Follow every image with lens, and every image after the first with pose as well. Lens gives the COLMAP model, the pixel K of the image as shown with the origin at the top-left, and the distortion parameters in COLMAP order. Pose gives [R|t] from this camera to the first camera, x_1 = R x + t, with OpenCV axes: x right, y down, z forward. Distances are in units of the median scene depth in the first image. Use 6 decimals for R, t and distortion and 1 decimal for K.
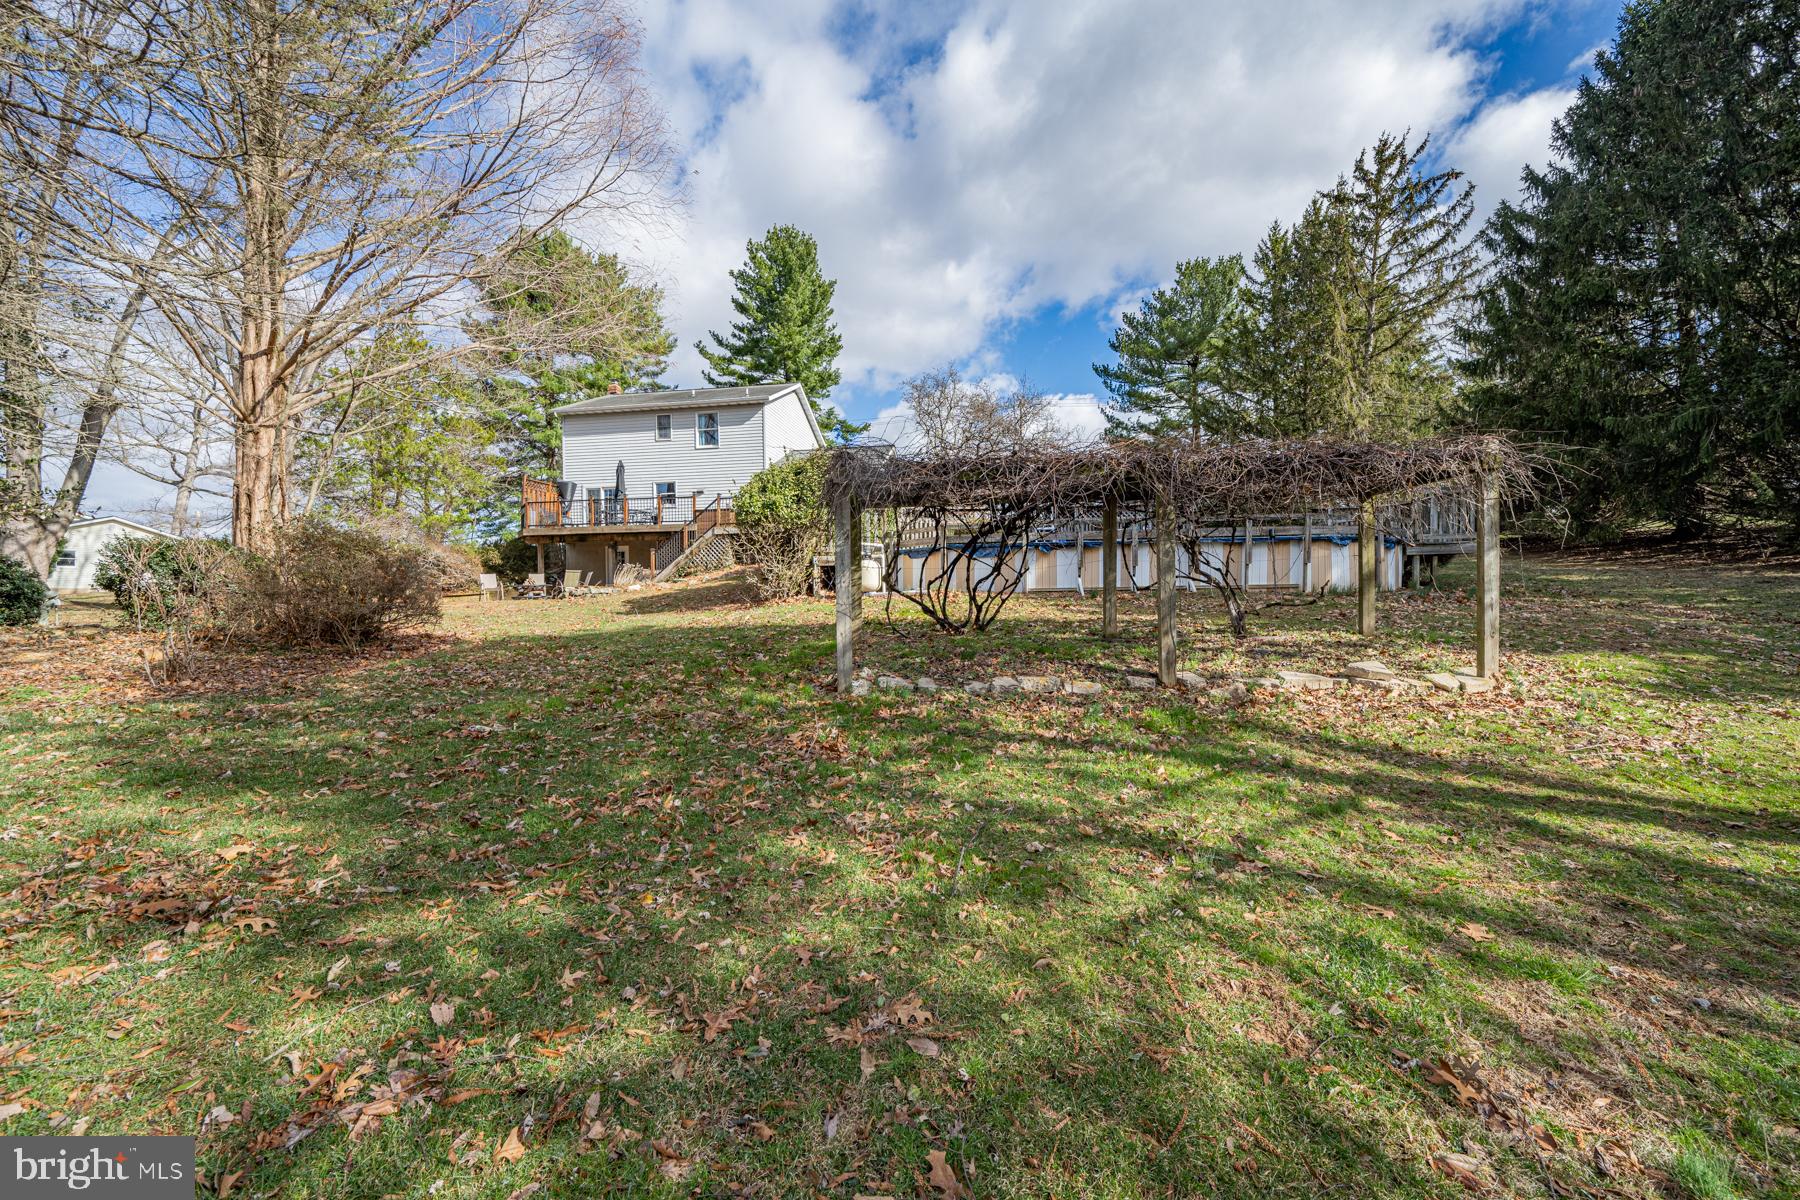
lens RADIAL K [[702.8, 0, 897.9], [0, 702.8, 591.0], [0, 0, 1]] dist [-0.001987, -0.000077]
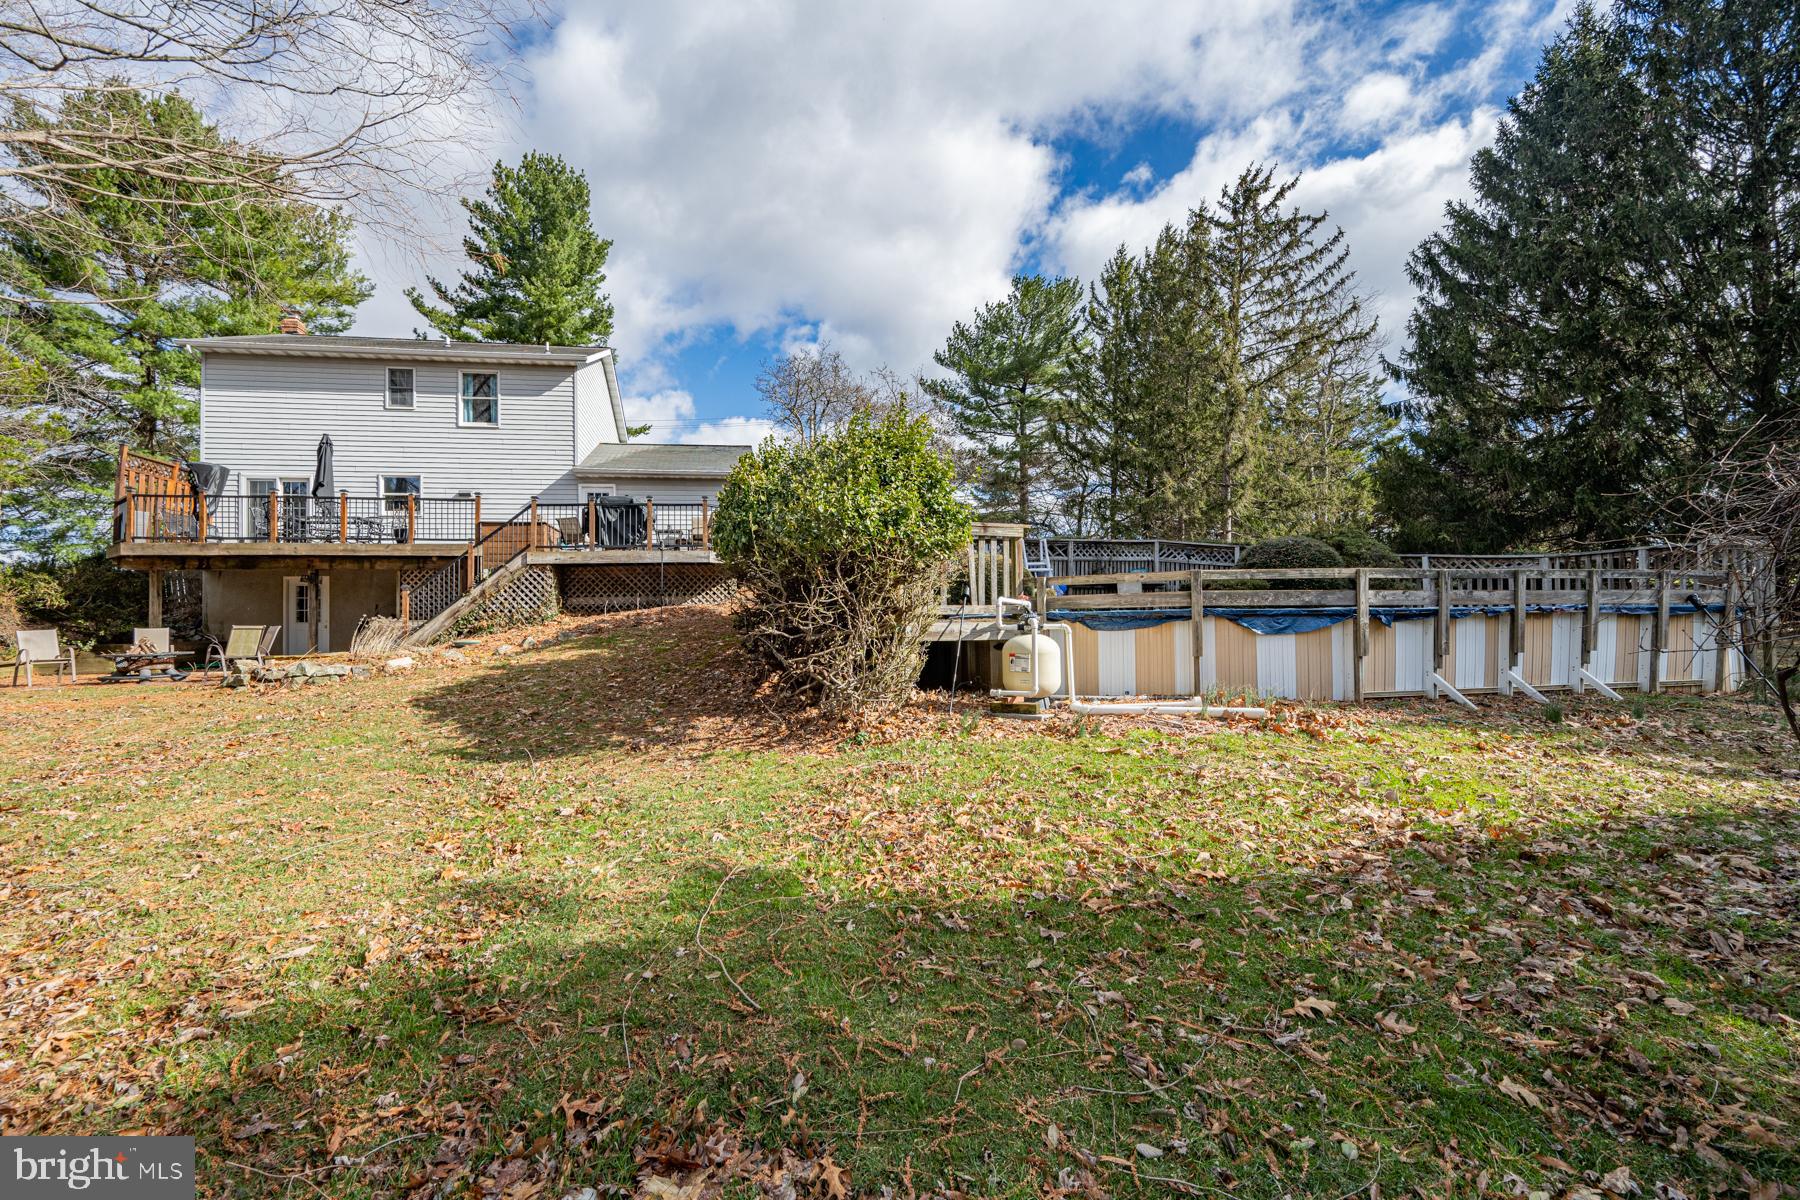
lens RADIAL K [[755.9, 0, 852.3], [0, 755.9, 603.5], [0, 0, 1]] dist [-0.004232, 0.000343]
pose [[0.950576, 0.012081, 0.310257, -0.148577], [-0.002327, 0.999492, -0.031791, -0.020903], [-0.310483, 0.029498, 0.950121, 0.231473]]
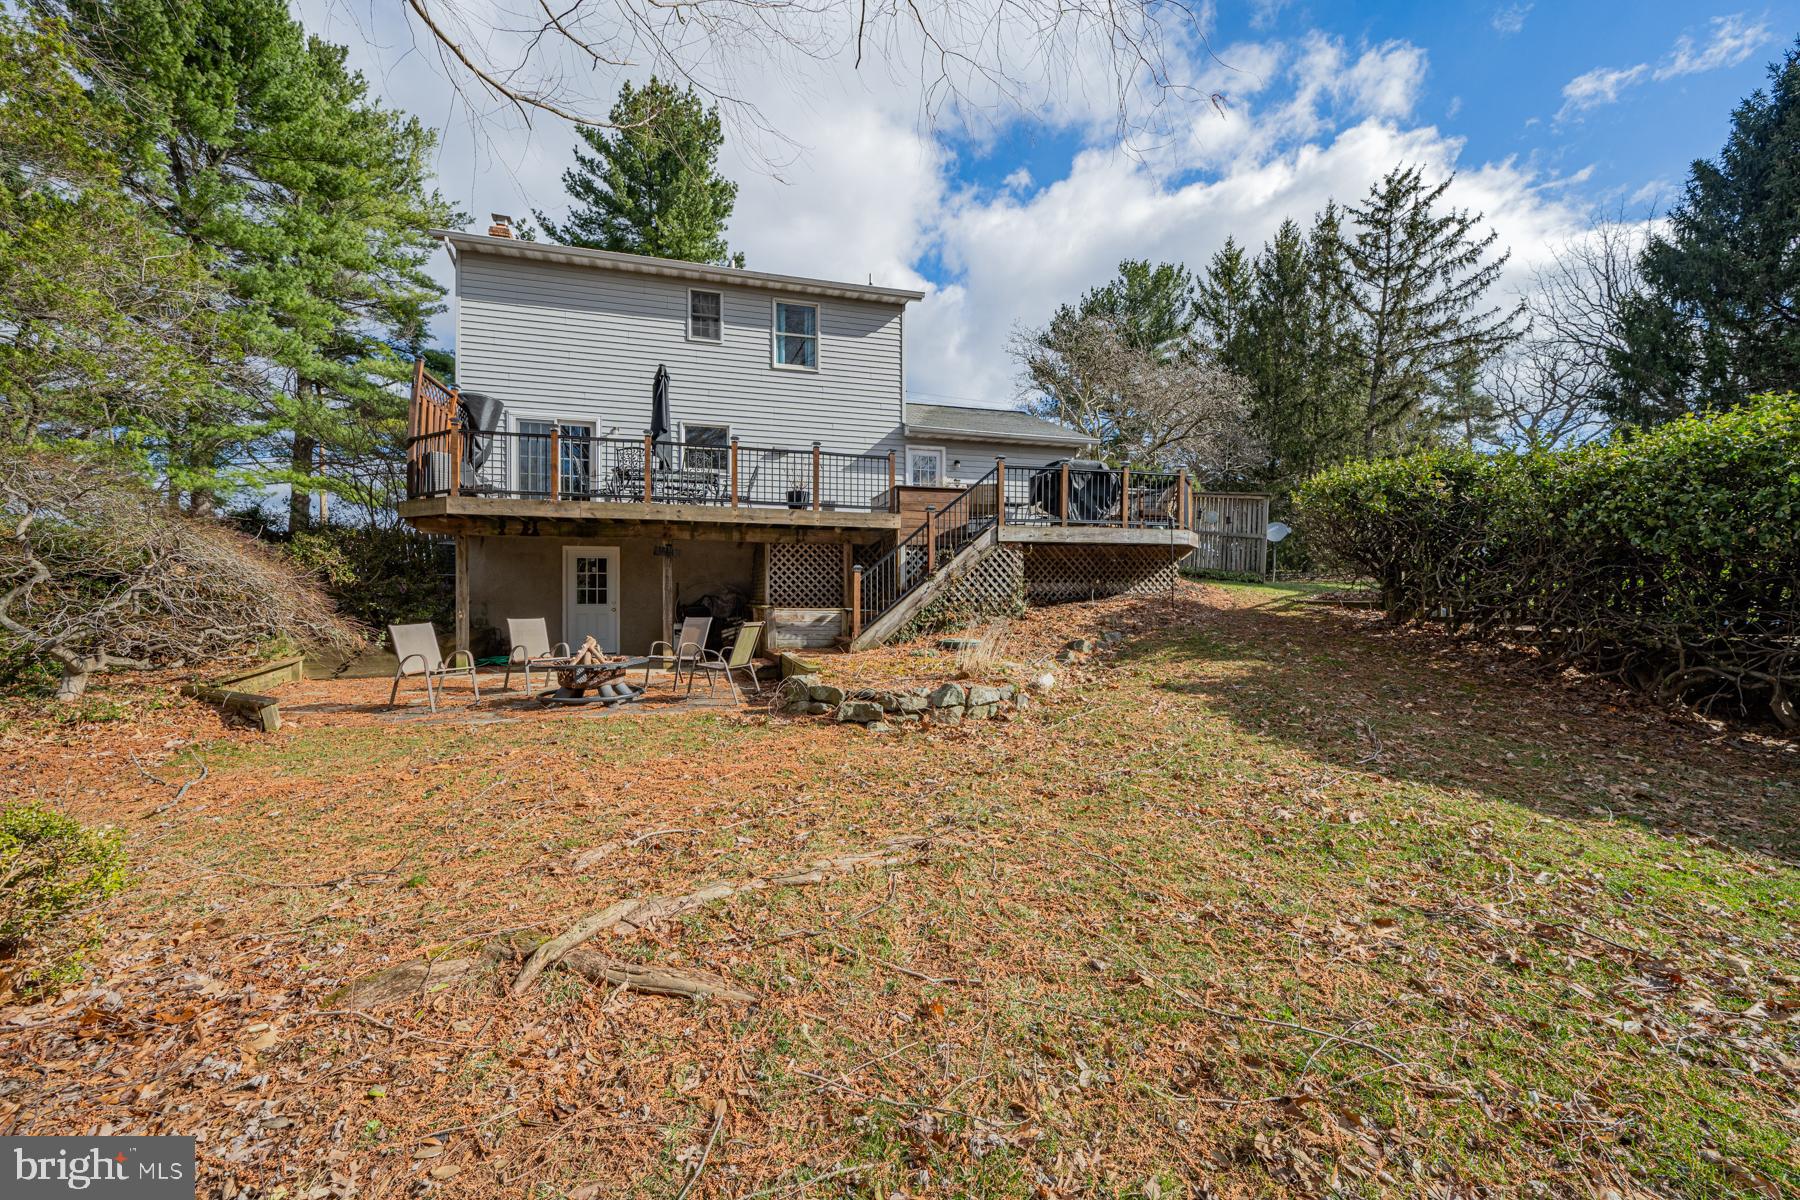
lens RADIAL K [[702.8, 0, 895.1], [0, 702.8, 593.6], [0, 0, 1]] dist [-0.001987, -0.000077]
pose [[0.899207, 0.017556, 0.437171, -0.400868], [-0.017903, 0.999834, -0.003326, -0.032087], [-0.437157, -0.004836, 0.899372, 0.454799]]
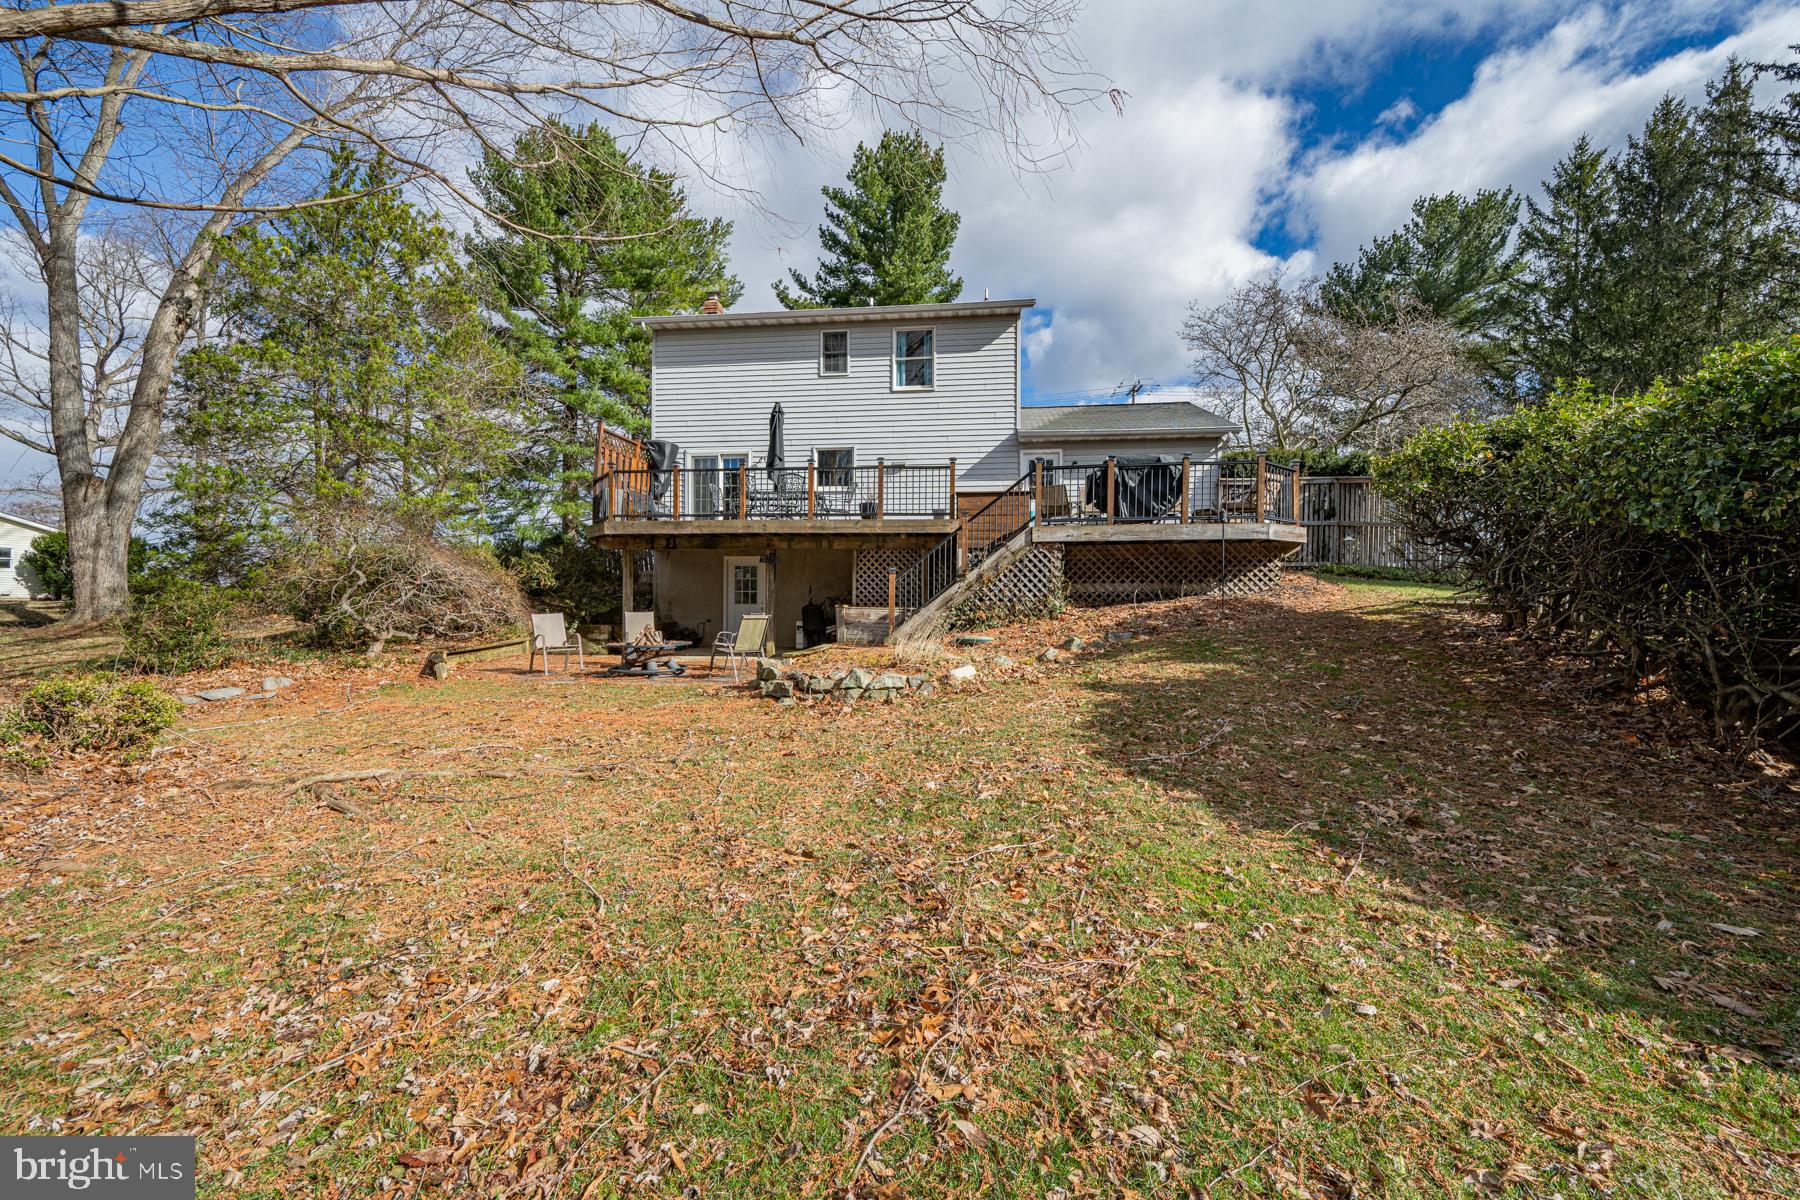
lens RADIAL K [[702.8, 0, 901.0], [0, 702.8, 594.9], [0, 0, 1]] dist [-0.001987, -0.000077]
pose [[0.999078, 0.022036, 0.036853, -0.277300], [-0.021819, 0.999742, -0.006290, -0.029841], [-0.036982, 0.005480, 0.999301, 0.395037]]
